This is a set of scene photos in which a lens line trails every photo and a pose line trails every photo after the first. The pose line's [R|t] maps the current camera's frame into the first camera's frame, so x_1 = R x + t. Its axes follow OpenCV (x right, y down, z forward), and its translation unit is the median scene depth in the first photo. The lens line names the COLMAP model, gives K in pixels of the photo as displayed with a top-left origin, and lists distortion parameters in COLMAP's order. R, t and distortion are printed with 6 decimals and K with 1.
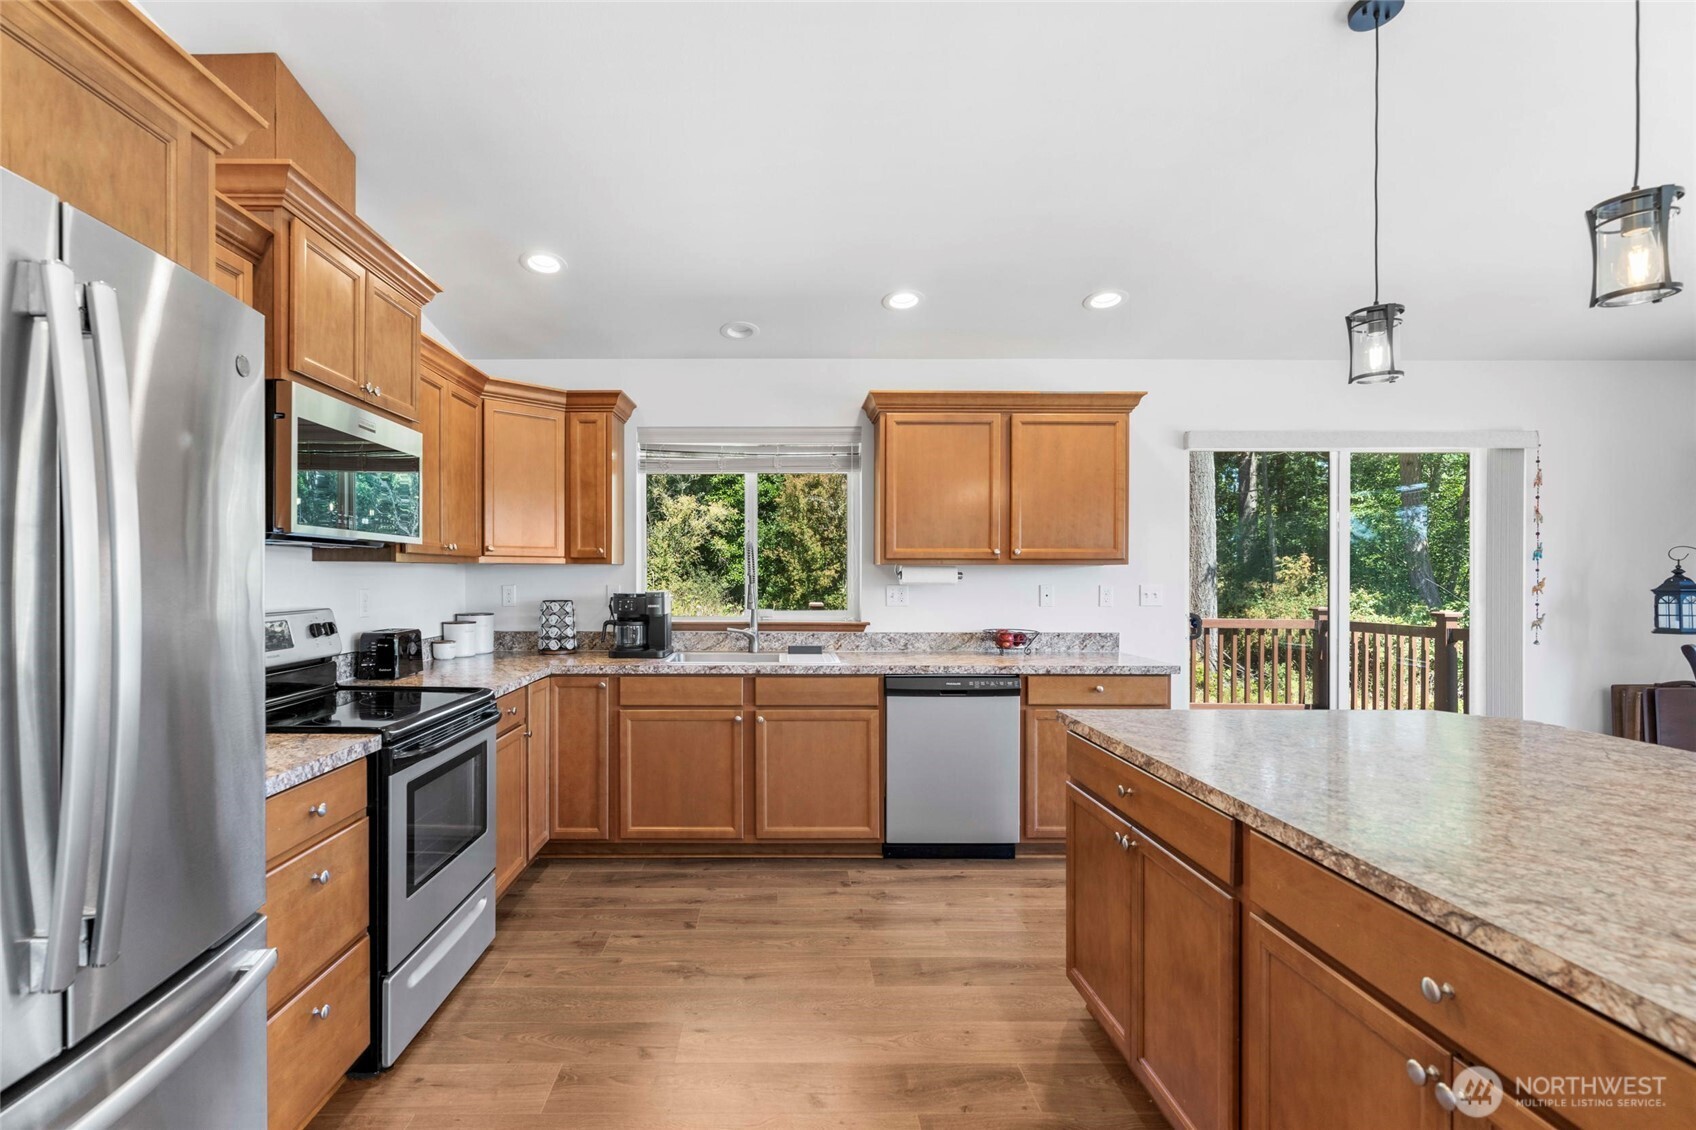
lens RADIAL K [[791.5, 0, 780.8], [0, 791.5, 578.2], [0, 0, 1]] dist [-0.002924, 0.000669]
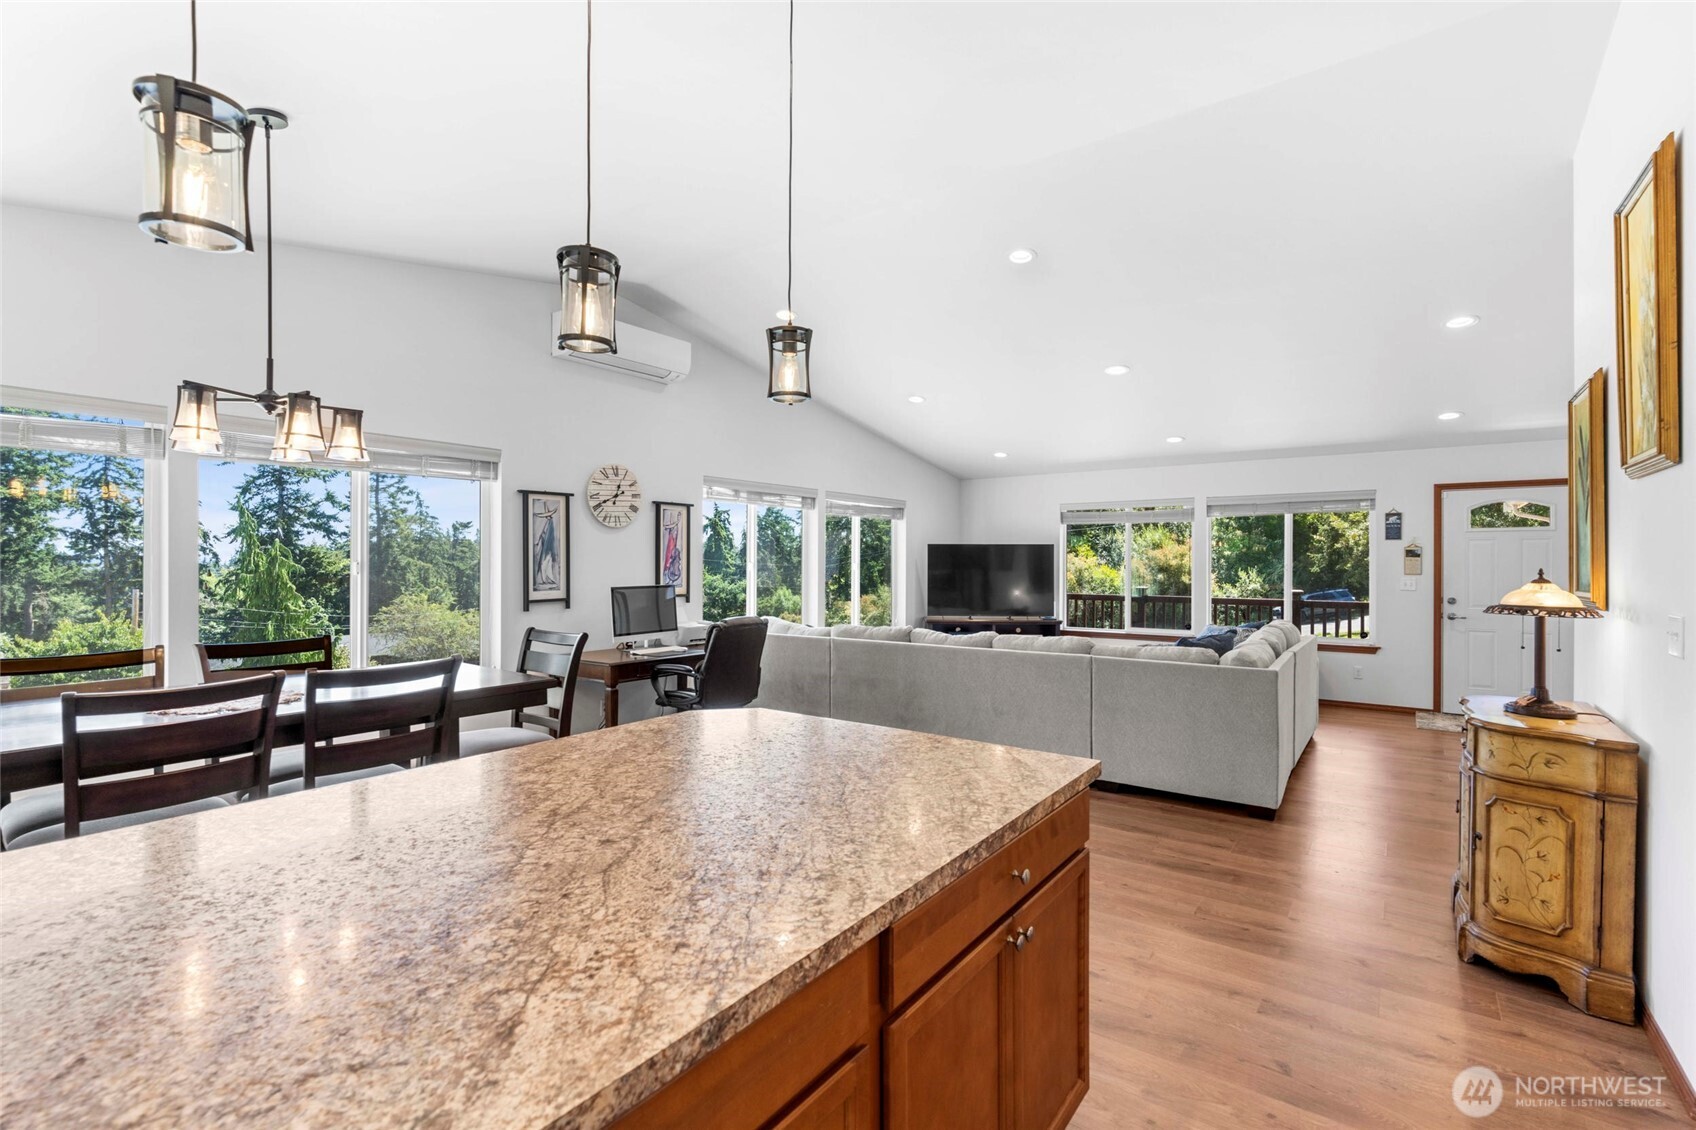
lens RADIAL K [[760.4, 0, 857.6], [0, 760.4, 565.9], [0, 0, 1]] dist [-0.001590, -0.000170]
pose [[-0.812699, -0.006075, 0.582653, 0.062687], [-0.001714, 0.999966, 0.008035, -0.022704], [-0.582682, 0.005531, -0.812682, 0.623190]]
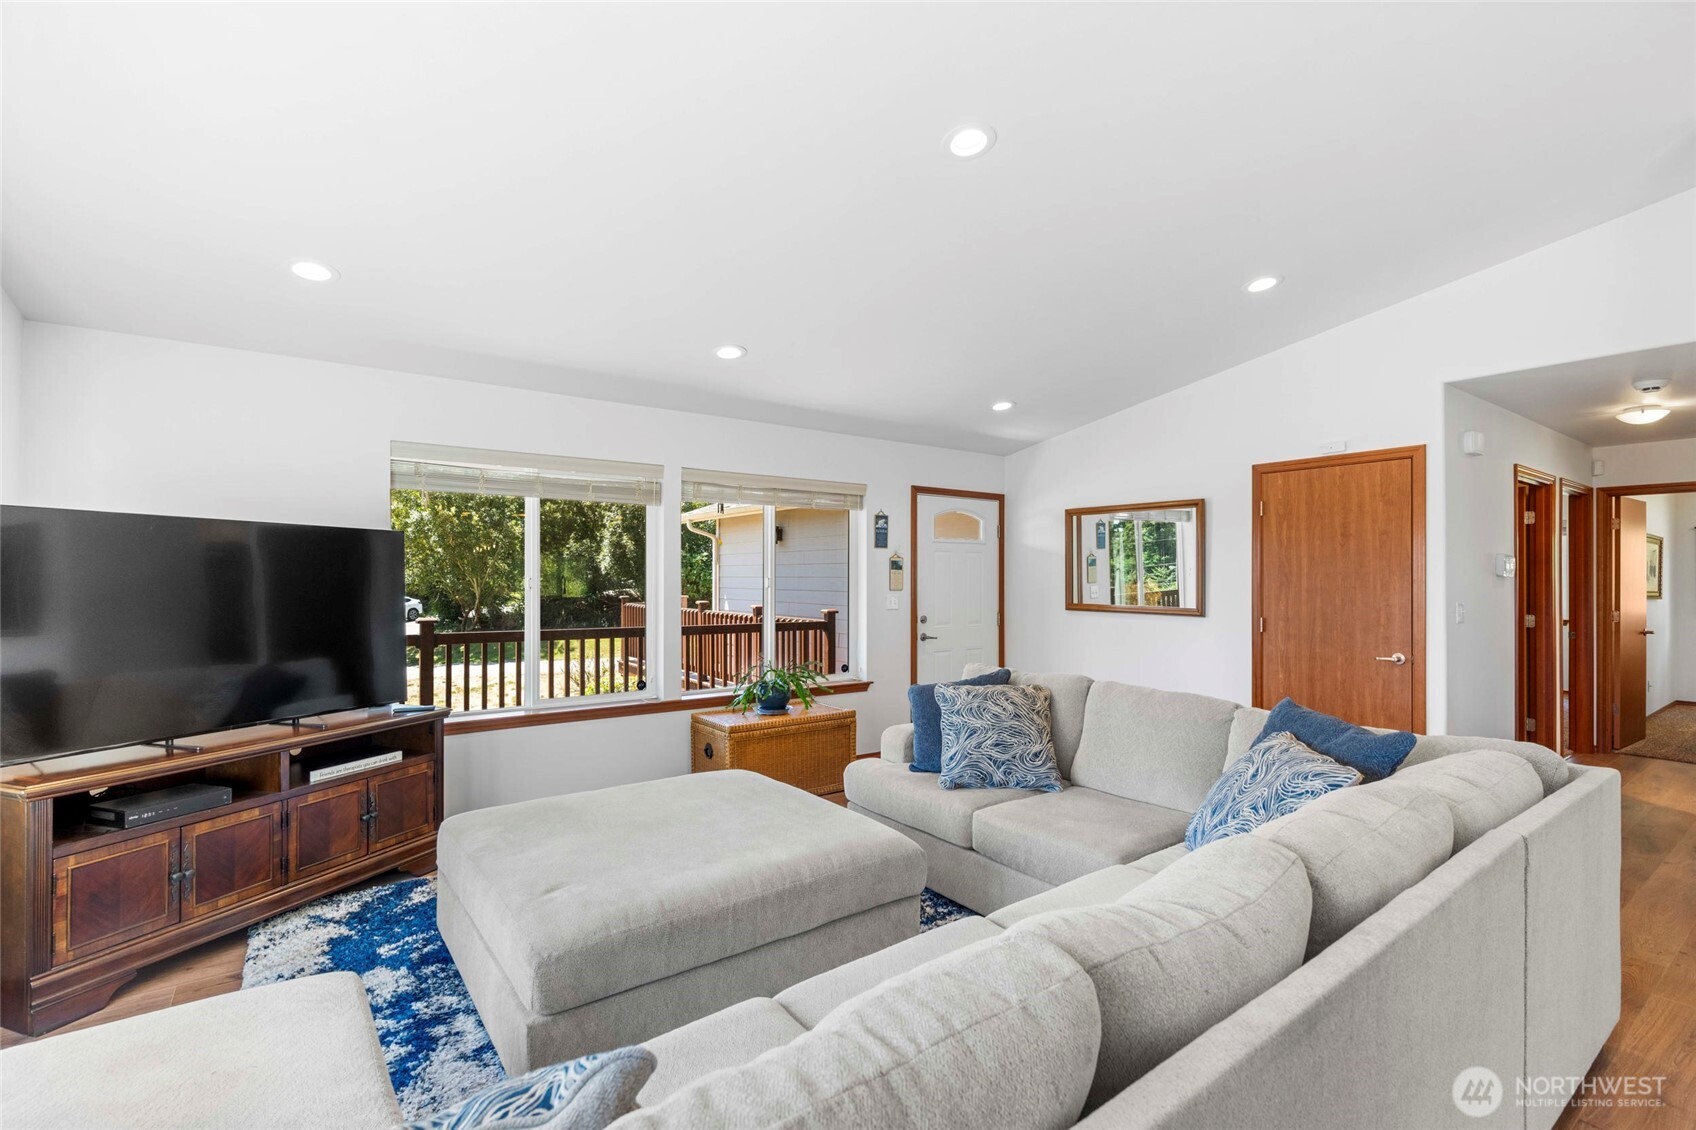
lens RADIAL K [[774.3, 0, 856.5], [0, 774.3, 570.3], [0, 0, 1]] dist [0.002442, 0.000752]
pose [[-0.804611, -0.010331, -0.593713, 1.050139], [-0.006557, 0.999942, -0.008513, -0.015369], [0.593767, -0.002957, -0.804632, -0.444936]]
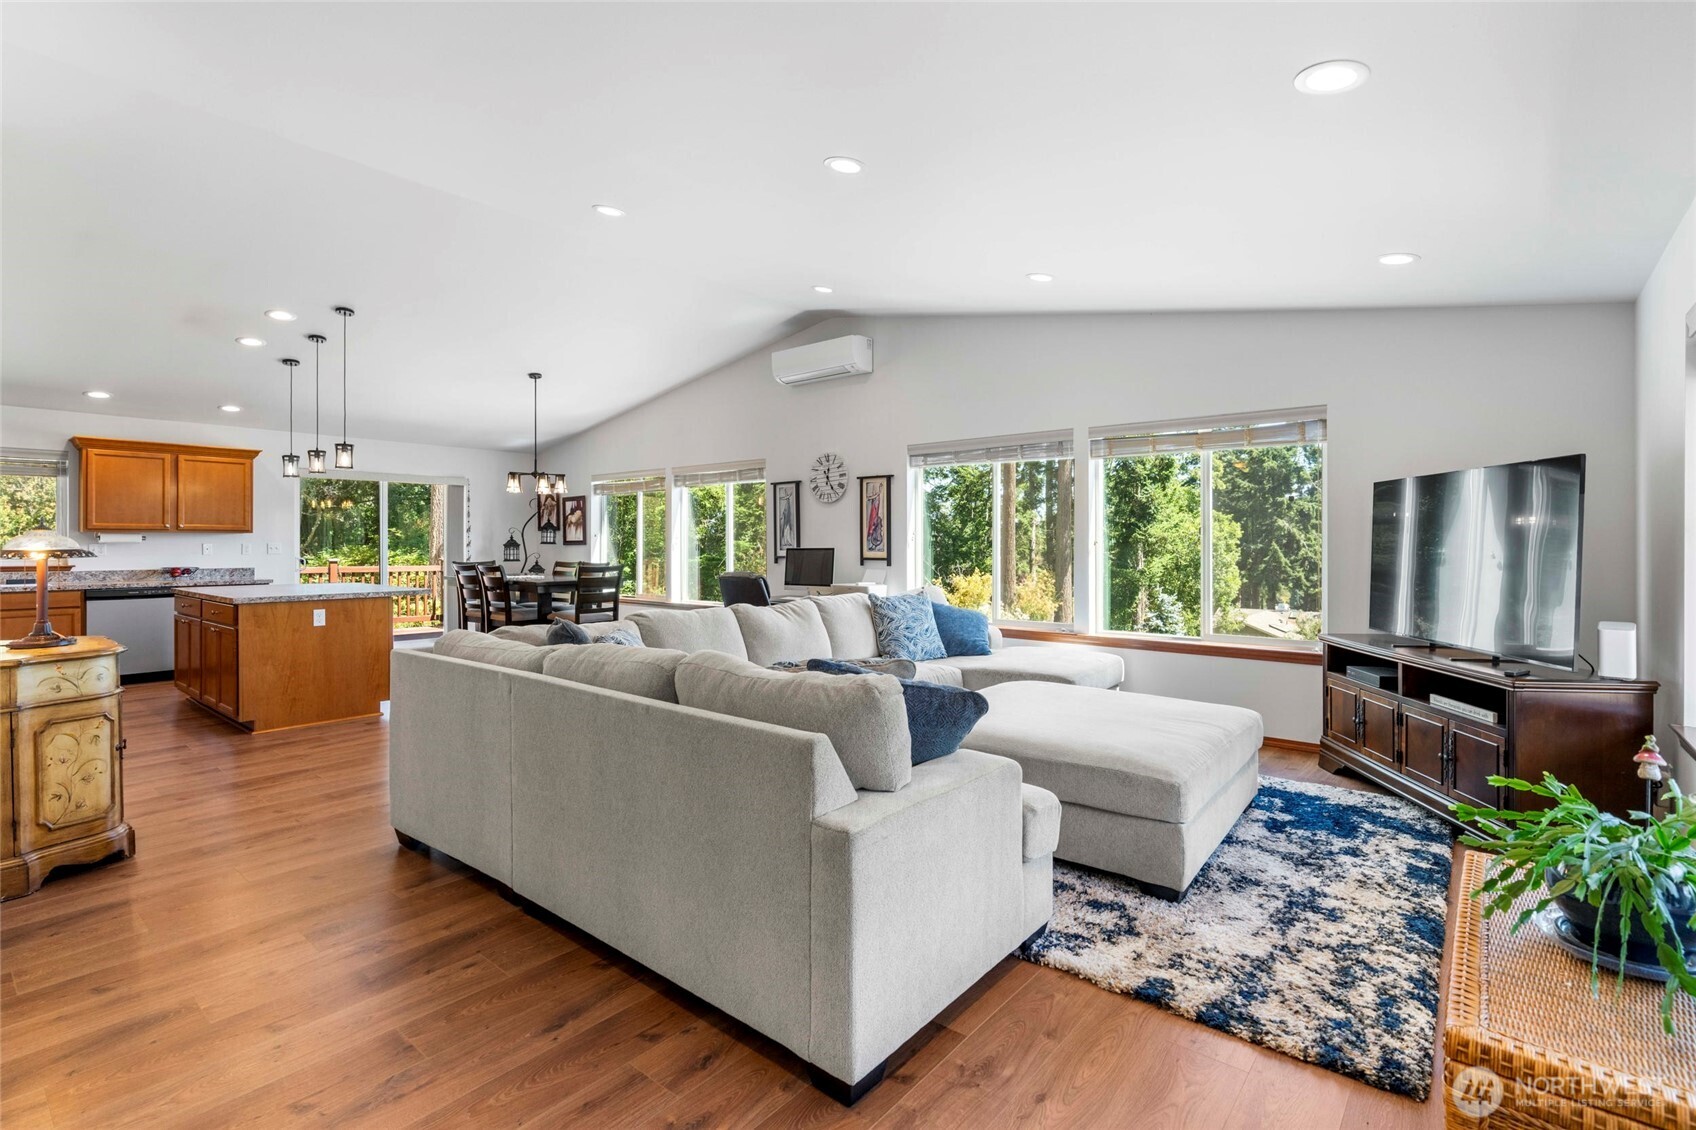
lens RADIAL K [[781.9, 0, 859.0], [0, 781.9, 541.3], [0, 0, 1]] dist [0.000162, 0.001378]
pose [[0.633209, 0.000280, 0.773980, -0.139212], [0.003849, 0.999986, -0.003511, 0.017893], [-0.773971, 0.005202, 0.633200, -1.540386]]
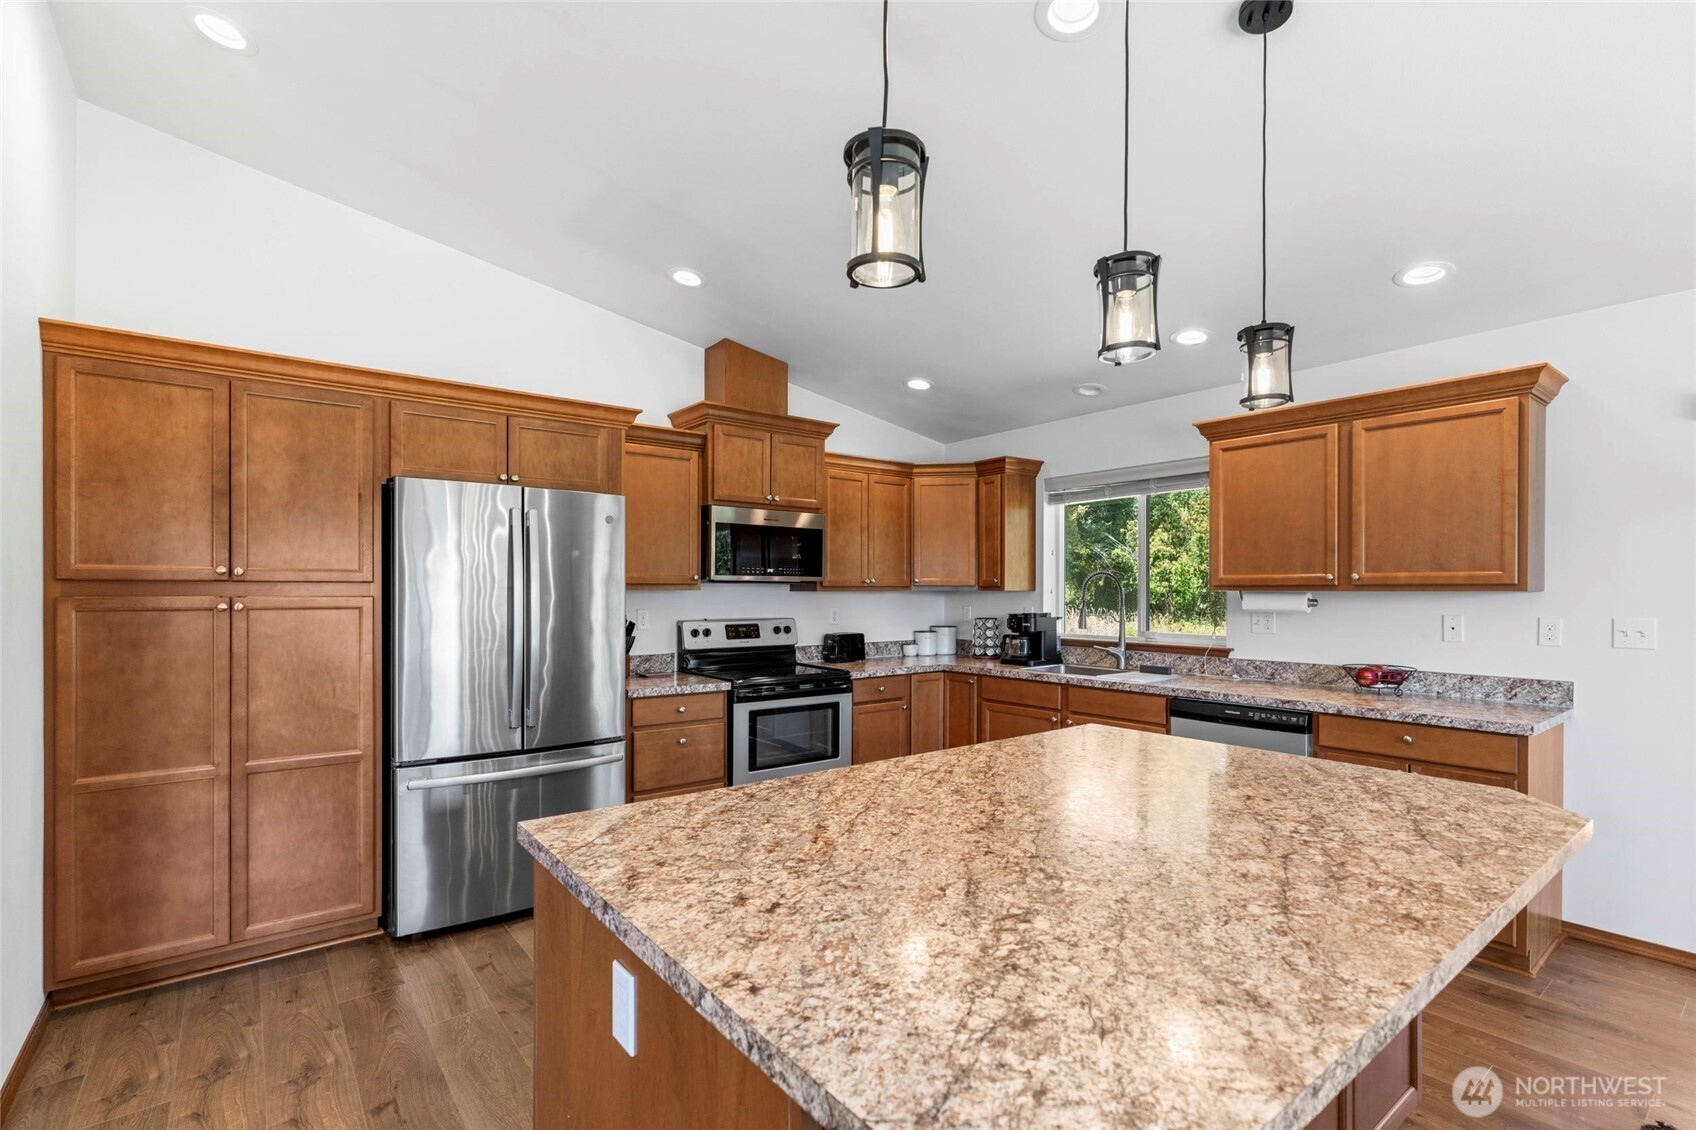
lens RADIAL K [[775.9, 0, 854.4], [0, 775.9, 594.1], [0, 0, 1]] dist [-0.002957, 0.001027]
pose [[0.620816, 0.003001, -0.783951, 0.638471], [-0.004335, 0.999991, 0.000395, -0.012196], [0.783944, 0.003153, 0.620823, 0.024682]]
